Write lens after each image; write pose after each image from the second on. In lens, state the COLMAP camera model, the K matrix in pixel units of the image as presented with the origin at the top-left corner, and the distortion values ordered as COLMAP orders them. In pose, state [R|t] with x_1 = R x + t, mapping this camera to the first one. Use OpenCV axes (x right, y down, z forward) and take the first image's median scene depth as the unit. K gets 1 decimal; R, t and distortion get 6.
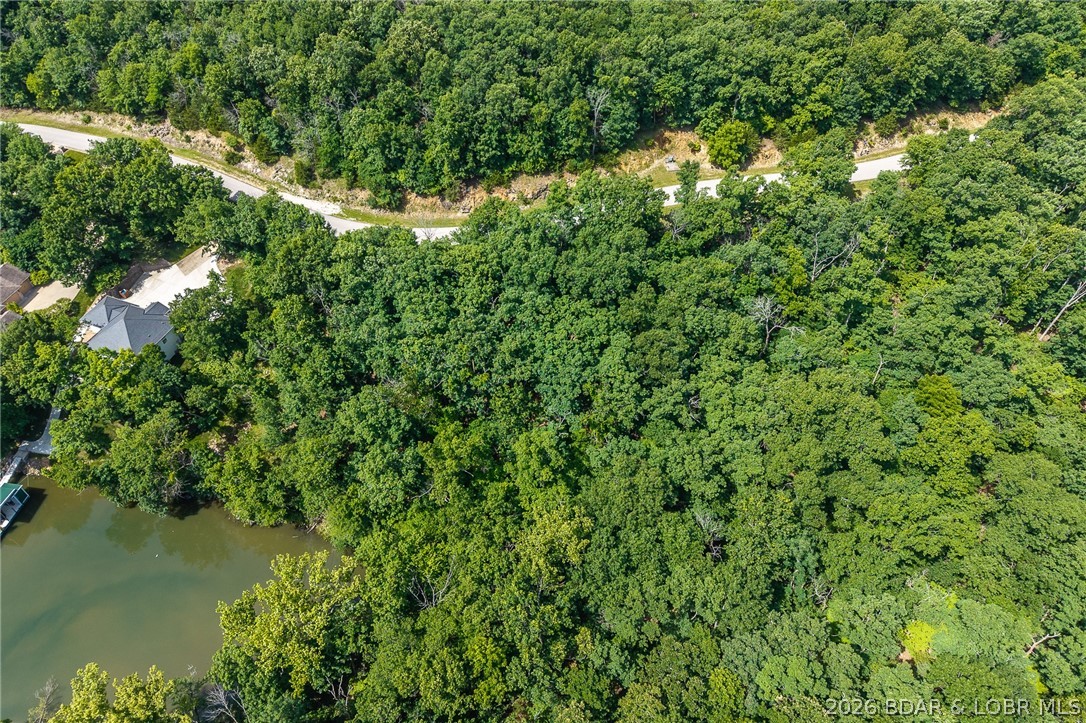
lens RADIAL K [[734.8, 0, 552.0], [0, 734.8, 363.7], [0, 0, 1]] dist [0.010071, -0.013232]
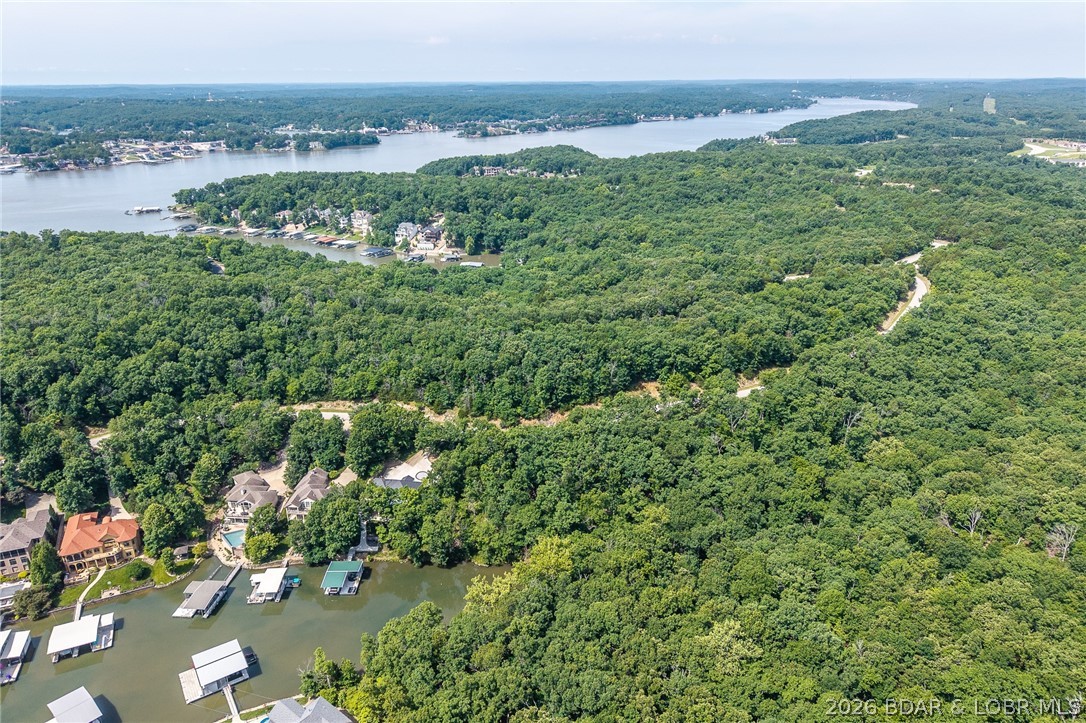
lens RADIAL K [[734.8, 0, 535.1], [0, 734.8, 360.9], [0, 0, 1]] dist [0.010071, -0.013232]
pose [[0.988929, -0.066770, 0.132522, -0.406738], [0.119430, 0.888161, -0.443741, 0.495487], [-0.088072, 0.454655, 0.886302, -0.786729]]
